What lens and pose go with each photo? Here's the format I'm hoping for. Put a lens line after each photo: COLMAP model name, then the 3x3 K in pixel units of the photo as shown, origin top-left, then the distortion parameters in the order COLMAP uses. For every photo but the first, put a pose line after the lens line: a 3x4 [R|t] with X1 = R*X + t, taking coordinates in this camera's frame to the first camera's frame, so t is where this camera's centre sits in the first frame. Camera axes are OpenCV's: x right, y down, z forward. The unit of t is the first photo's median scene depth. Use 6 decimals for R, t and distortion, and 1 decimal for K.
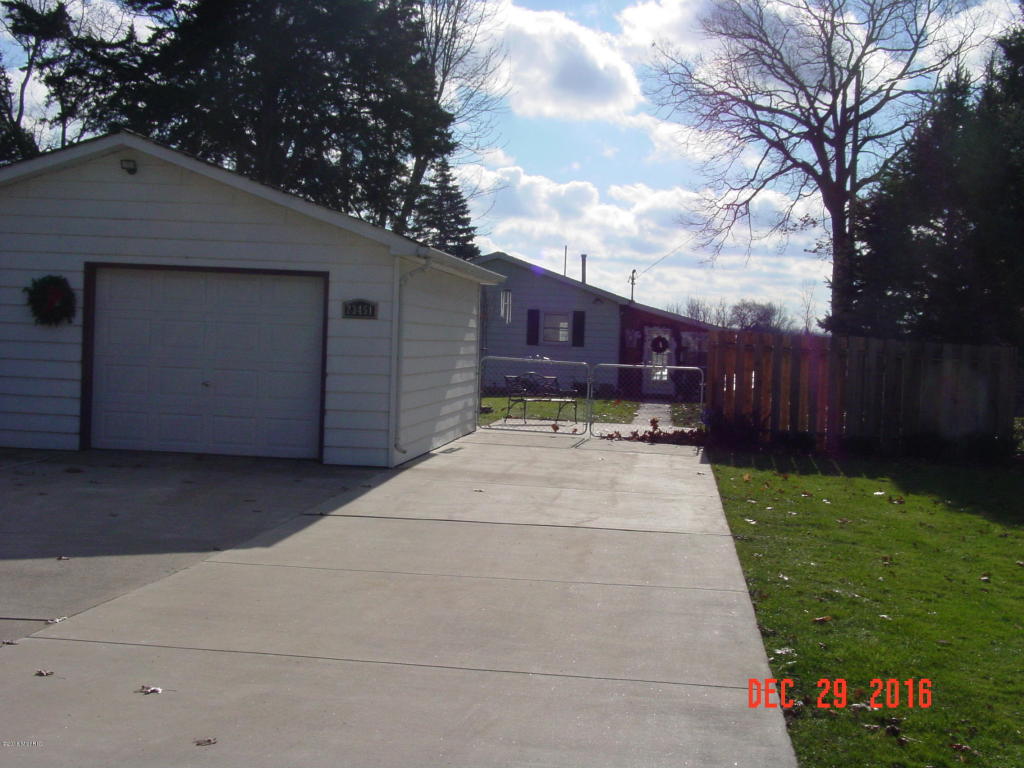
lens RADIAL K [[1471.4, 0, 512.0], [0, 1471.4, 384.0], [0, 0, 1]] dist [-0.013492, -0.036069]
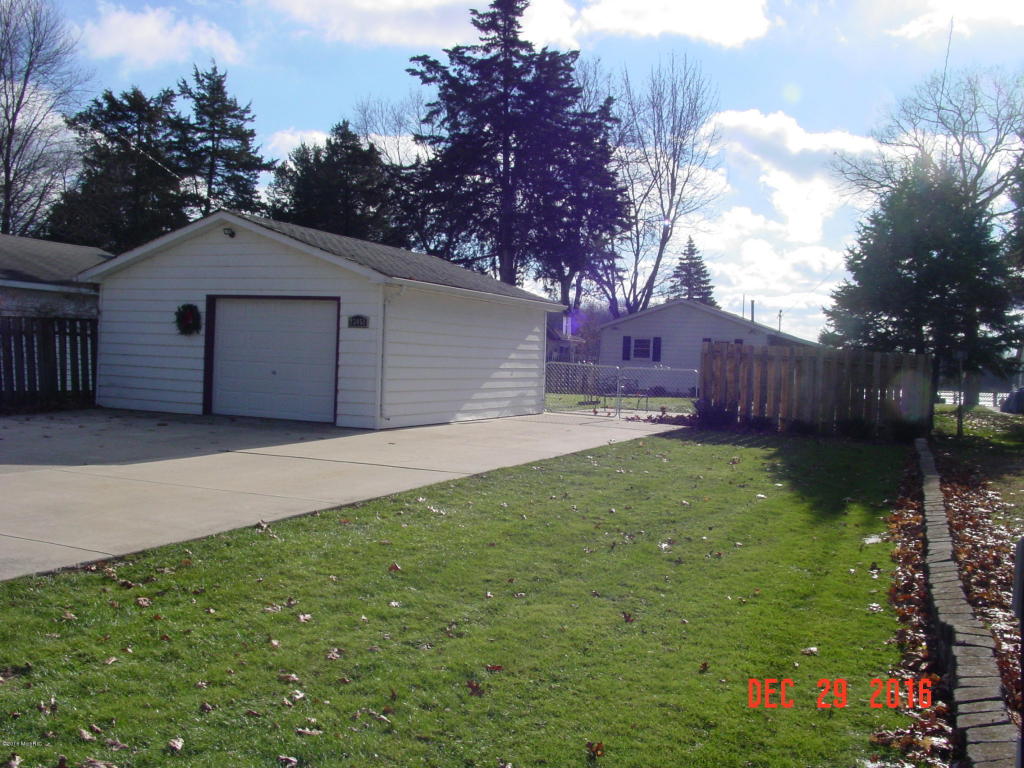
lens RADIAL K [[995.2, 0, 512.0], [0, 995.2, 384.0], [0, 0, 1]] dist [-0.131153, 0.004924]
pose [[0.956993, 0.005683, -0.290055, 0.325128], [-0.009977, 0.999861, -0.013327, 0.022955], [0.289939, 0.015648, 0.956917, 0.092666]]
